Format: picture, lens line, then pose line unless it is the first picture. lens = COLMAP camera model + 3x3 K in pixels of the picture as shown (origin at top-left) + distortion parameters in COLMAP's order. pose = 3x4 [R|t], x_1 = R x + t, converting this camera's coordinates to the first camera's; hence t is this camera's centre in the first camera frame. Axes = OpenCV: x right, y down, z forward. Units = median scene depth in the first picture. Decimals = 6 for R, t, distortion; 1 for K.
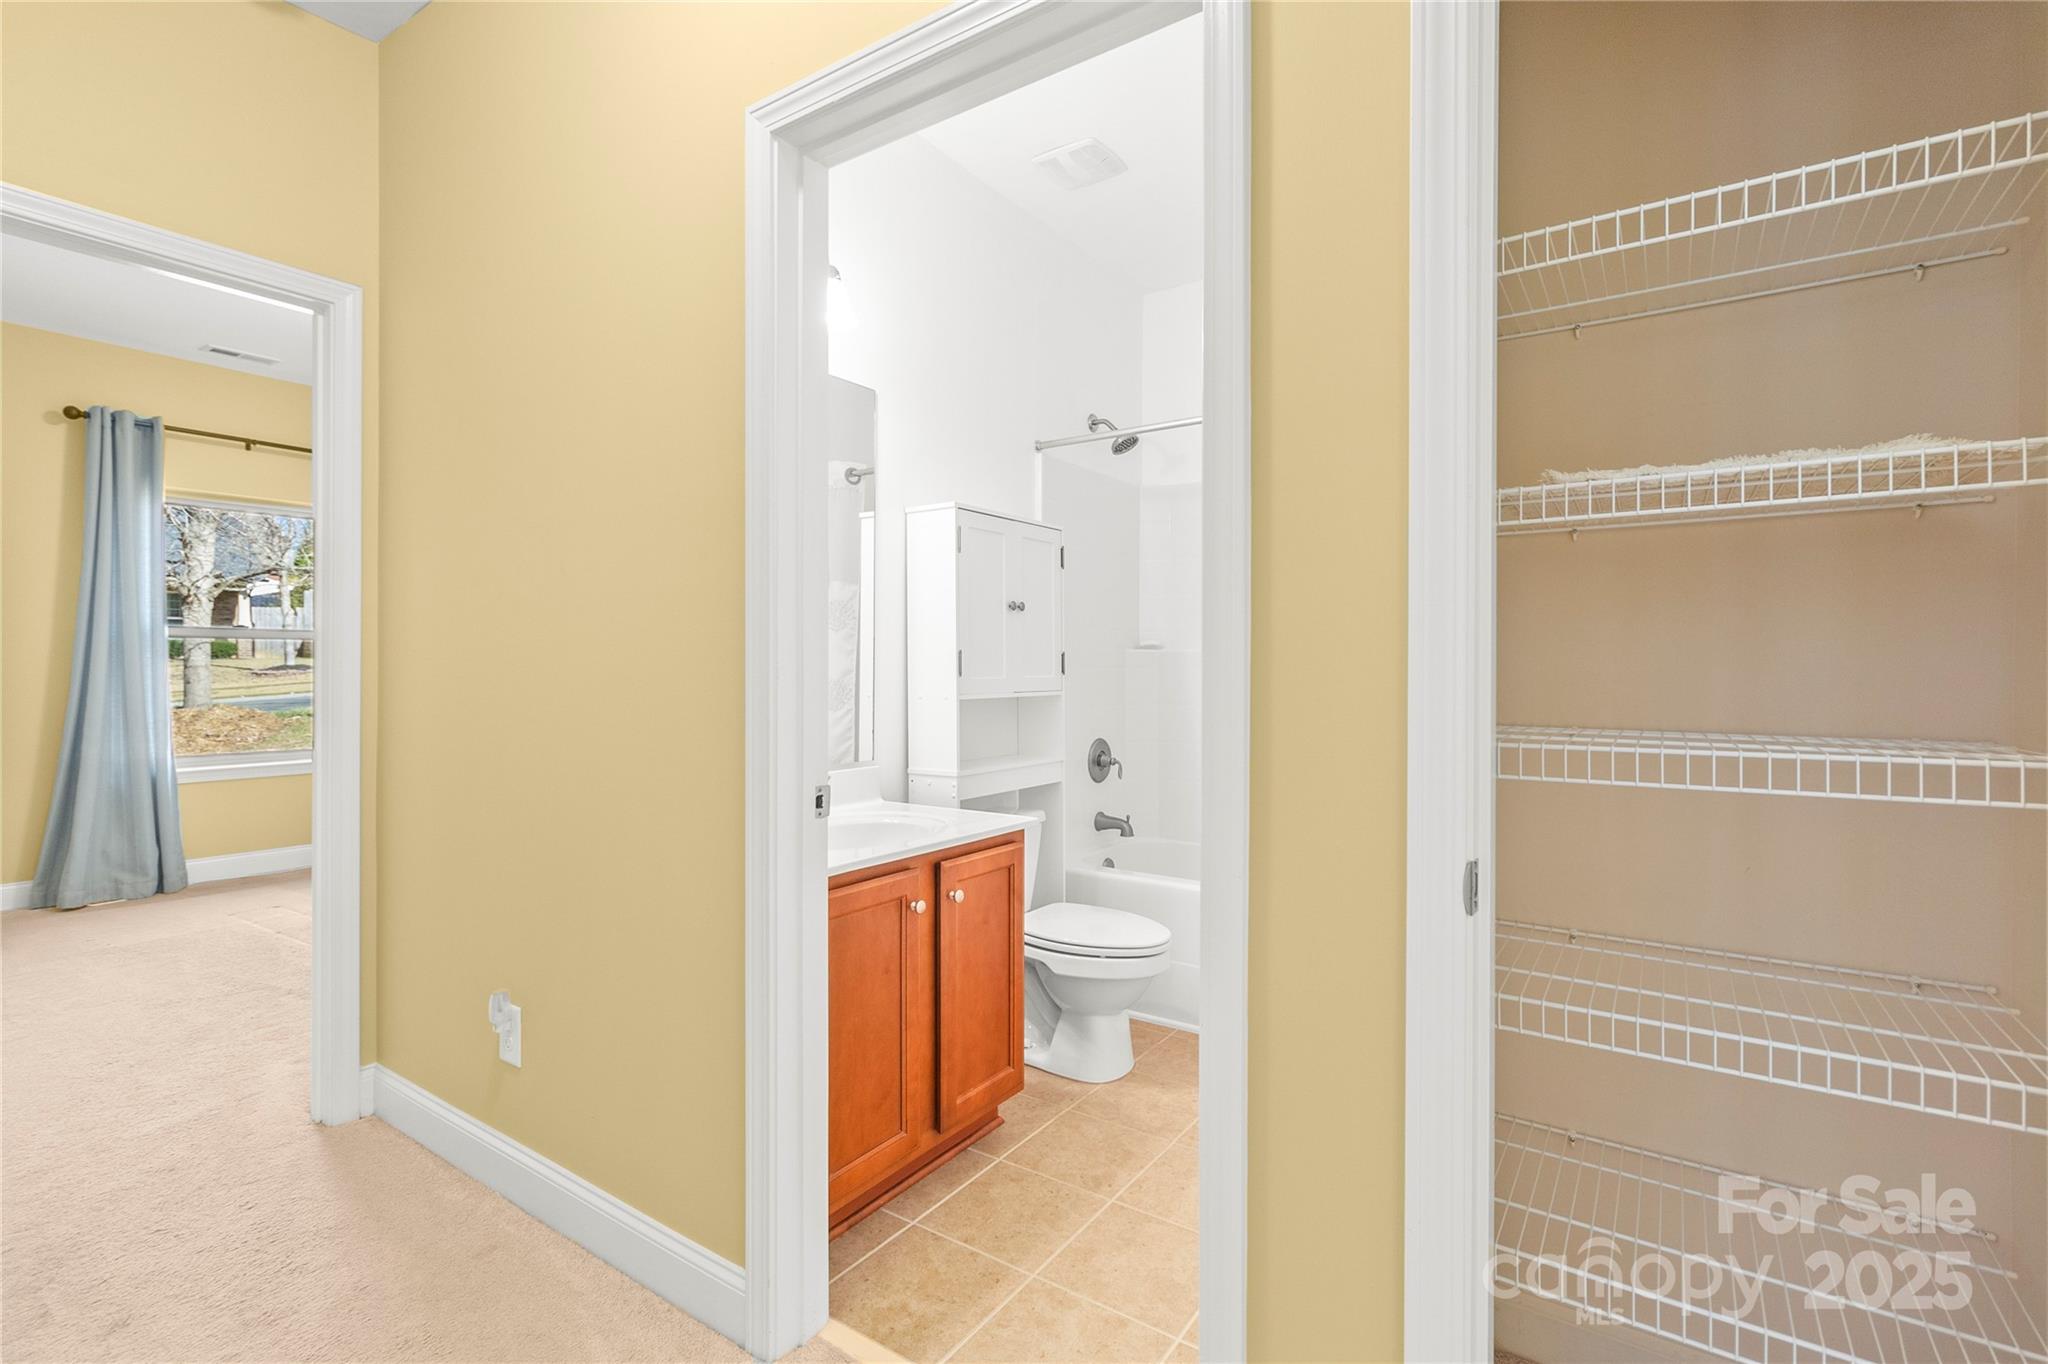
lens RADIAL K [[933.8, 0, 1025.4], [0, 933.8, 684.8], [0, 0, 1]] dist [-0.002812, -0.000194]
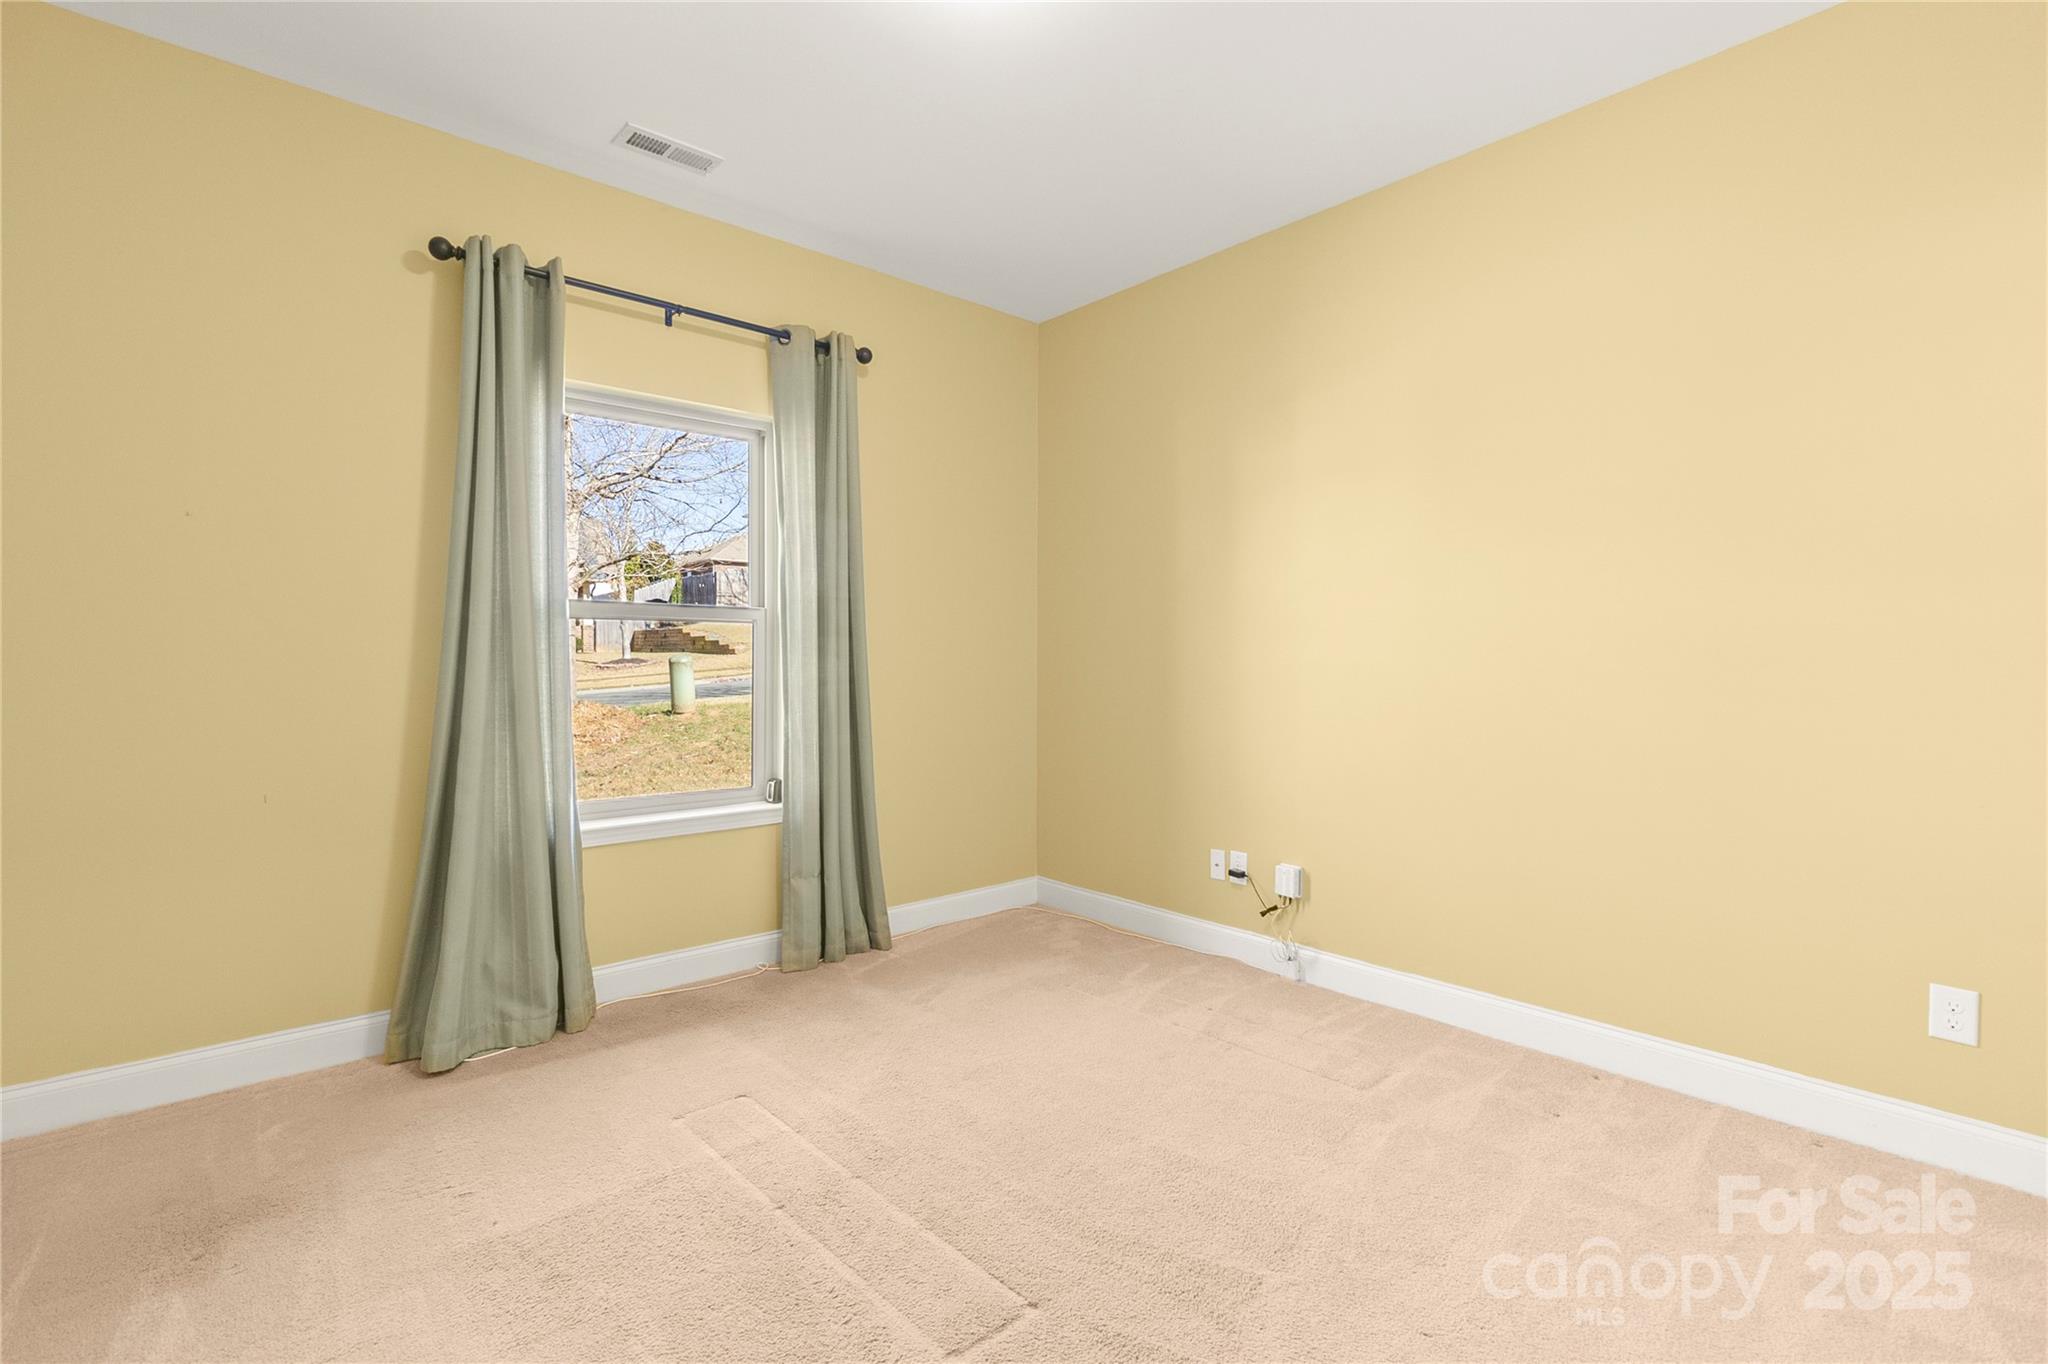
lens RADIAL K [[933.8, 0, 1022.8], [0, 933.8, 671.7], [0, 0, 1]] dist [-0.002812, -0.000194]
pose [[0.967849, -0.004060, -0.251500, -0.477322], [0.003483, 0.999990, -0.002739, -0.010677], [0.251509, 0.001775, 0.967853, 0.479223]]
